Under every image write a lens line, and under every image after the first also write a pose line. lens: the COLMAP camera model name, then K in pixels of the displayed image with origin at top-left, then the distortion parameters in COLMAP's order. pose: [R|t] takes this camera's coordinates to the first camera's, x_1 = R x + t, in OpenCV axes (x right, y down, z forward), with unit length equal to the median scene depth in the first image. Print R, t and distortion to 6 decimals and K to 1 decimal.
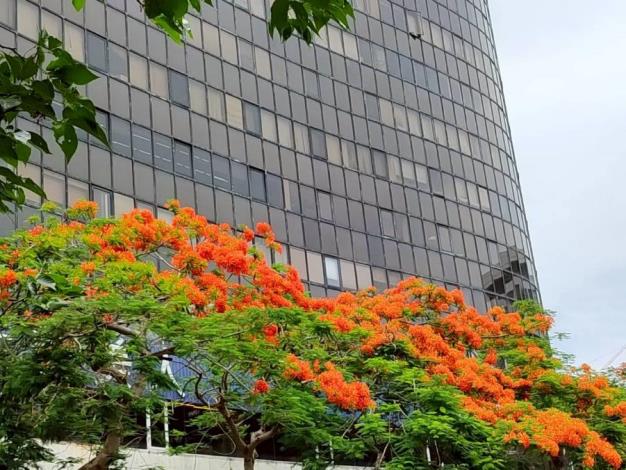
lens RADIAL K [[1025.3, 0, 313.0], [0, 1025.3, 235.0], [0, 0, 1]] dist [0.294715, -1.843934]
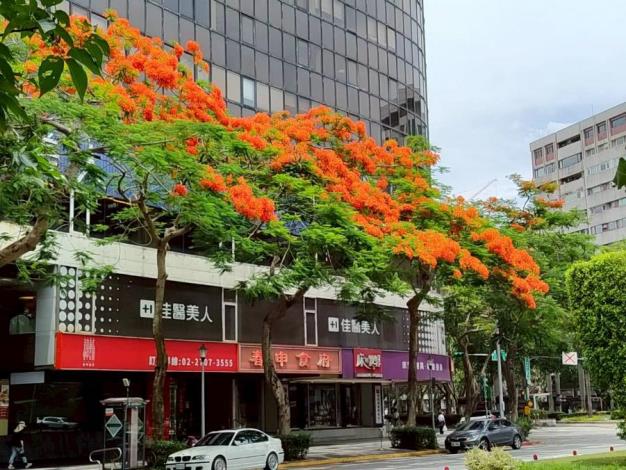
lens RADIAL K [[1033.0, 0, 313.0], [0, 1033.0, 235.0], [0, 0, 1]] dist [-0.021821, 2.487991]
pose [[0.988274, 0.087759, 0.124951, -0.041576], [-0.109230, 0.978143, 0.176931, -0.019750], [-0.106692, -0.188504, 0.976260, -0.125435]]
